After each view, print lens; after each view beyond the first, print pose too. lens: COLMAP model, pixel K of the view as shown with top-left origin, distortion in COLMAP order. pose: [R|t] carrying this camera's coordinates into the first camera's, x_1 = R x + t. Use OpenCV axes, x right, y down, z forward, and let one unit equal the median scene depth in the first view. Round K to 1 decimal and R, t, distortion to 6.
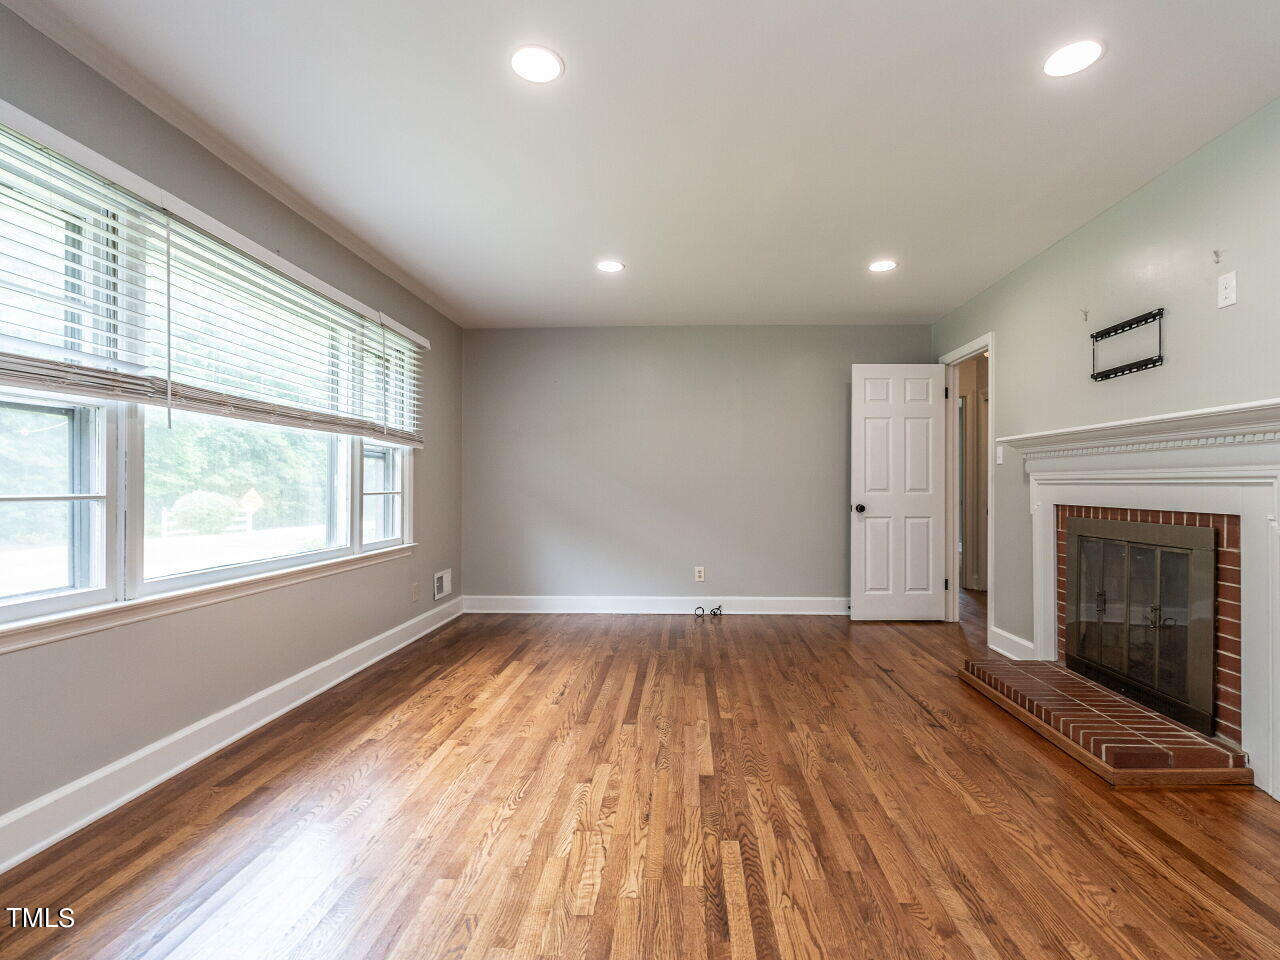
lens RADIAL K [[641.6, 0, 643.3], [0, 641.6, 483.5], [0, 0, 1]] dist [-0.000965, -0.001739]
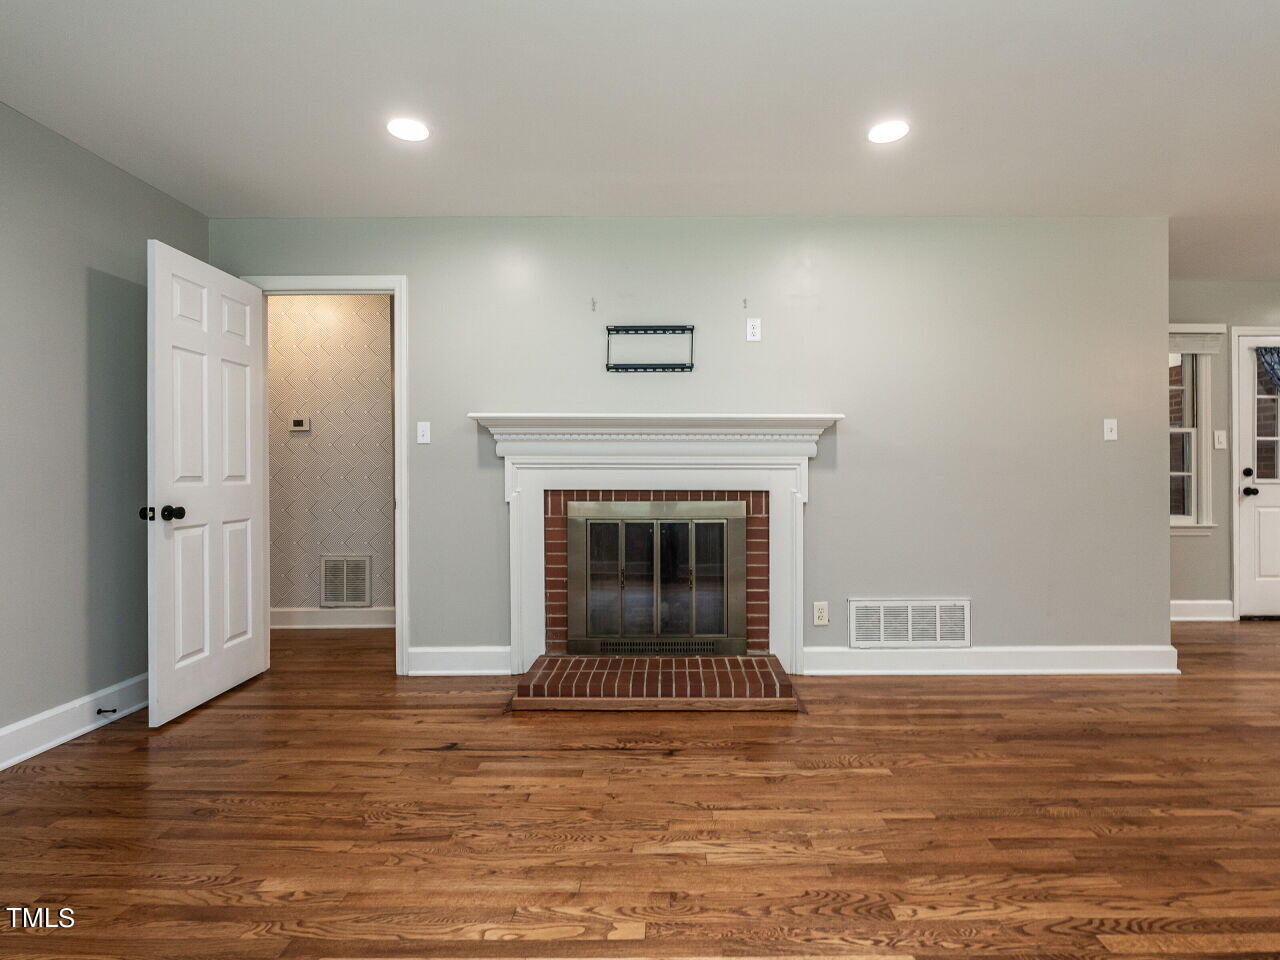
lens RADIAL K [[641.6, 0, 678.6], [0, 641.6, 465.5], [0, 0, 1]] dist [-0.000965, -0.001739]
pose [[-0.071239, 0.012136, 0.997385, -0.361091], [-0.000969, 0.999925, -0.012236, 0.008579], [-0.997459, -0.001838, -0.071222, 0.968736]]
